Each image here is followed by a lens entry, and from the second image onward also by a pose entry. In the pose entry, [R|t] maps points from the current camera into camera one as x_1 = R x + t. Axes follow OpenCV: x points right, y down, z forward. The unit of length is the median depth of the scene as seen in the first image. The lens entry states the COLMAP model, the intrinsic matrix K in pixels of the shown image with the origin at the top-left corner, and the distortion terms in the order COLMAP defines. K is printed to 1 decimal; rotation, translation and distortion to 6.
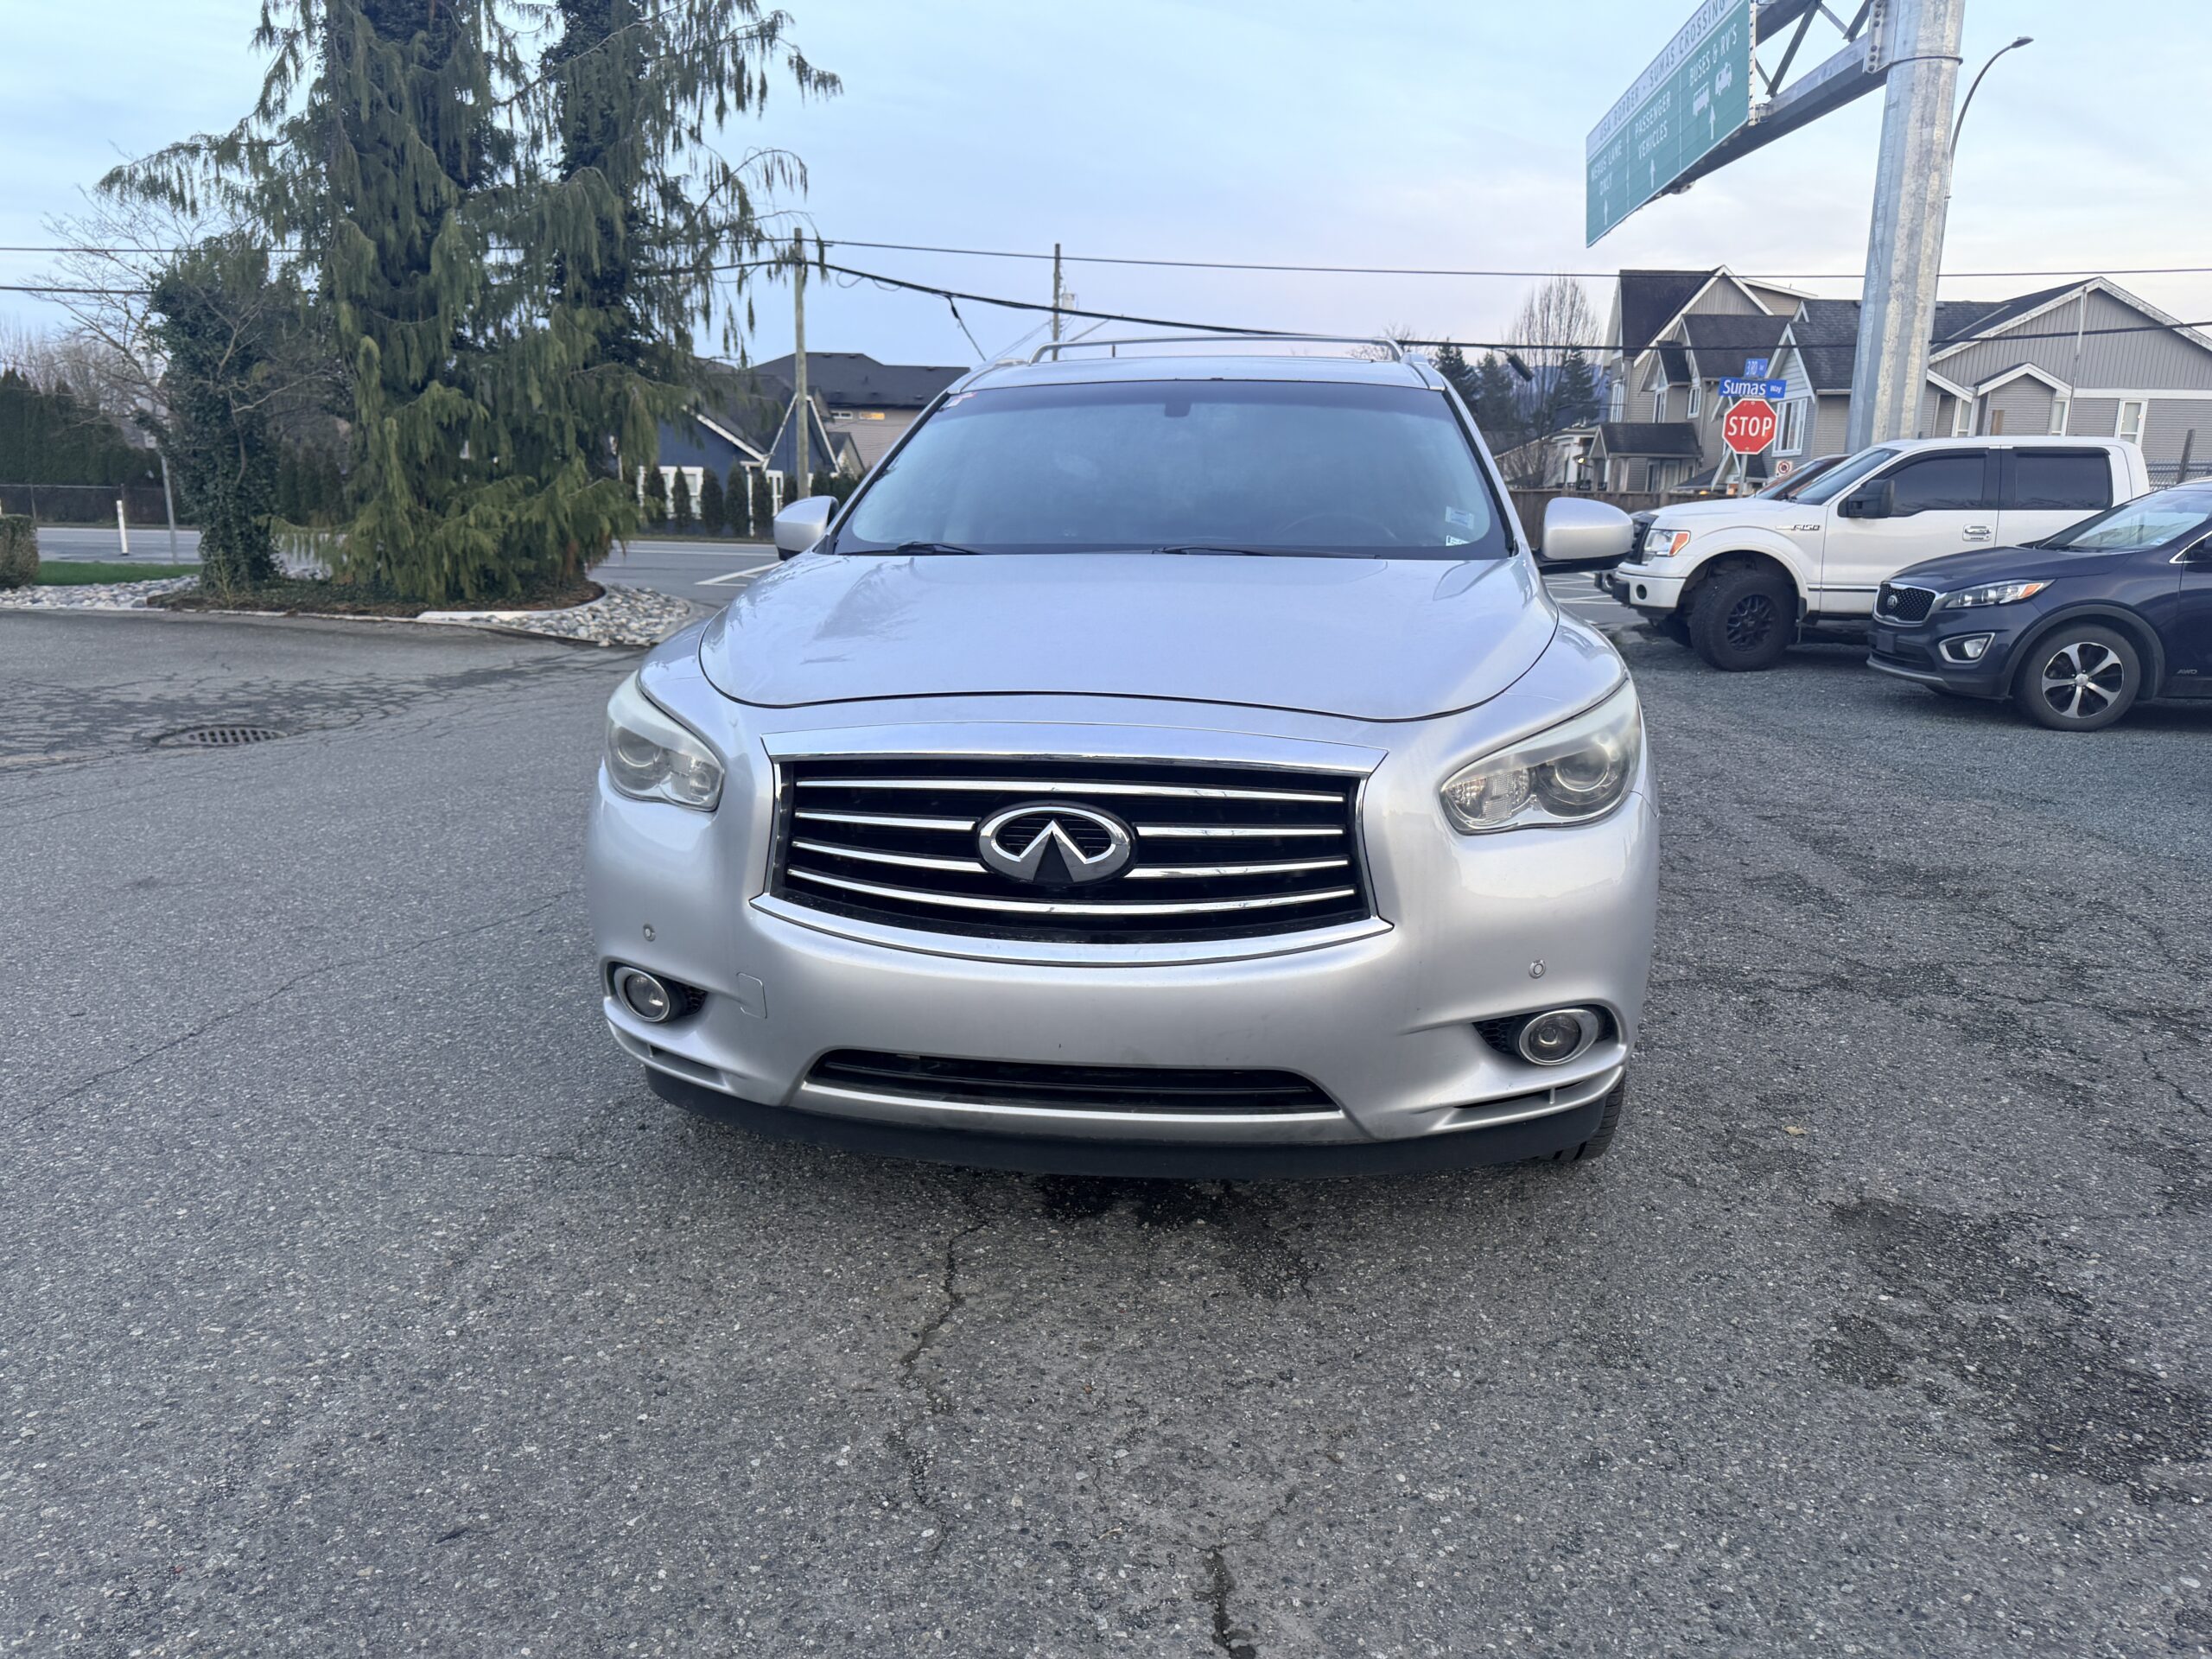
lens RADIAL K [[1543.1, 0, 1104.8], [0, 1543.1, 830.3], [0, 0, 1]] dist [0.039716, -0.066486]
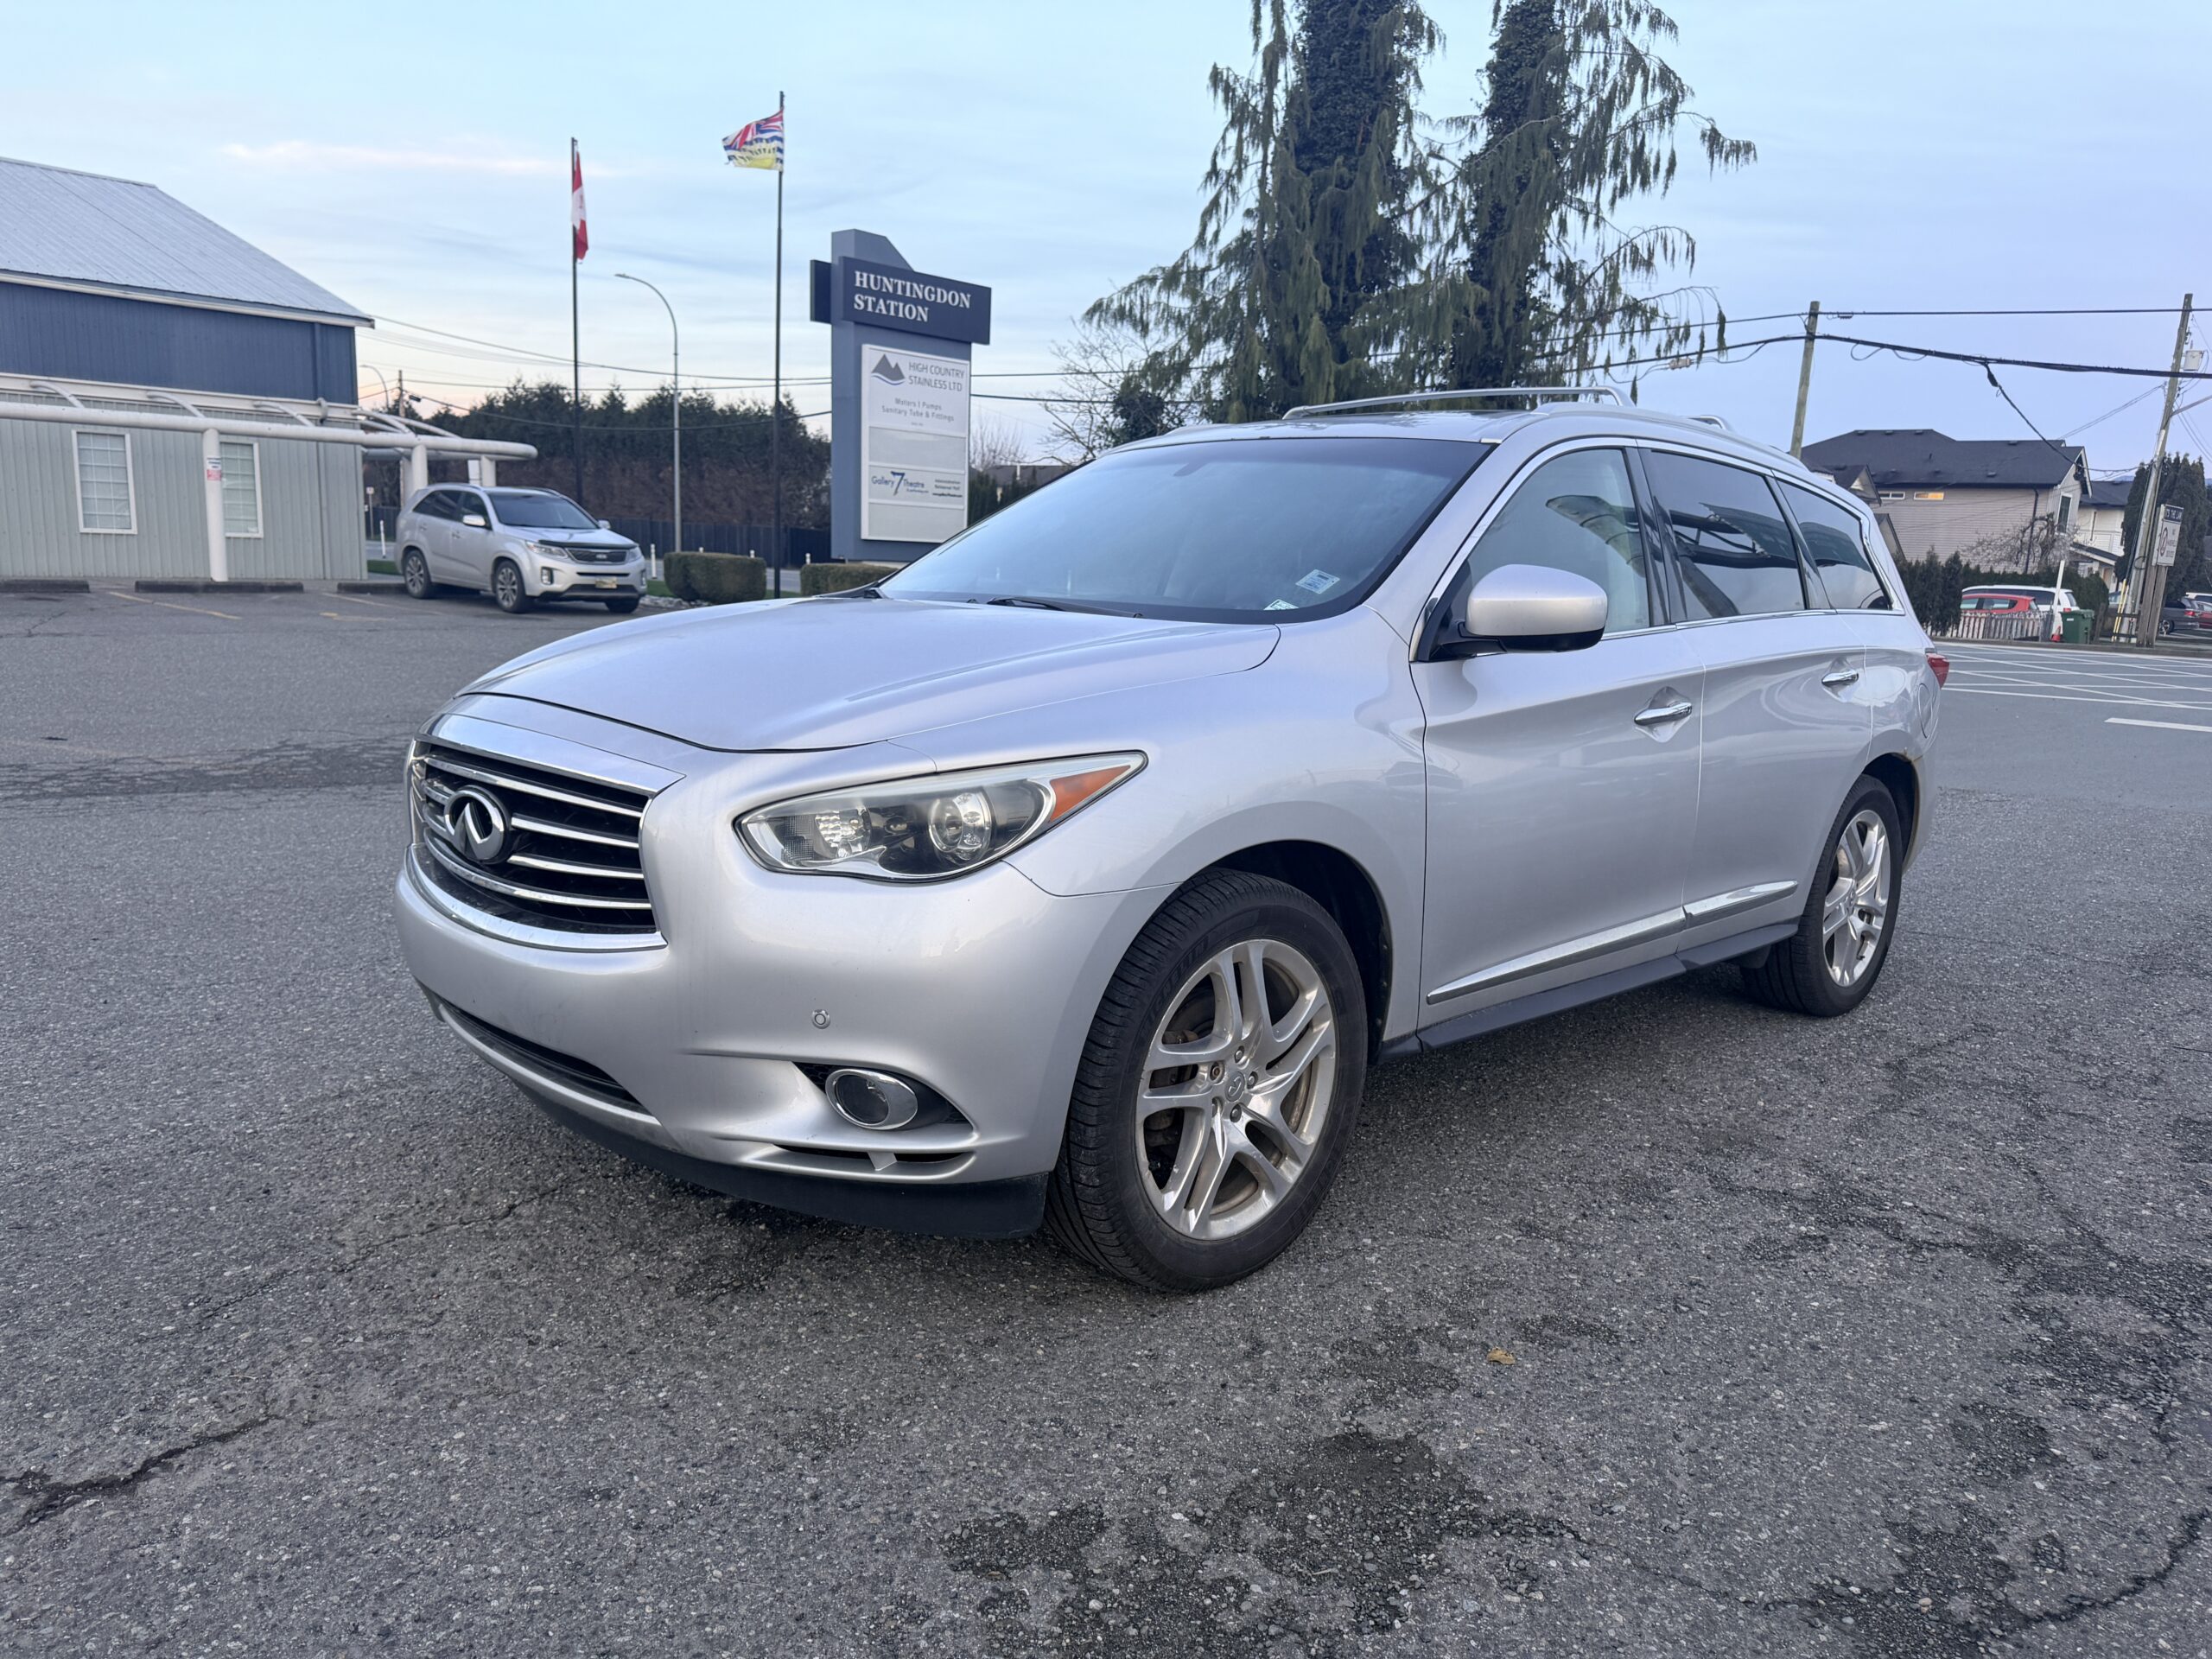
lens RADIAL K [[1548.1, 0, 1104.1], [0, 1548.1, 830.5], [0, 0, 1]] dist [0.026145, -0.034762]
pose [[0.799856, 0.117277, -0.588623, 0.141957], [-0.148371, 0.988921, -0.004583, -0.007126], [0.581564, 0.091000, 0.808395, 0.044359]]
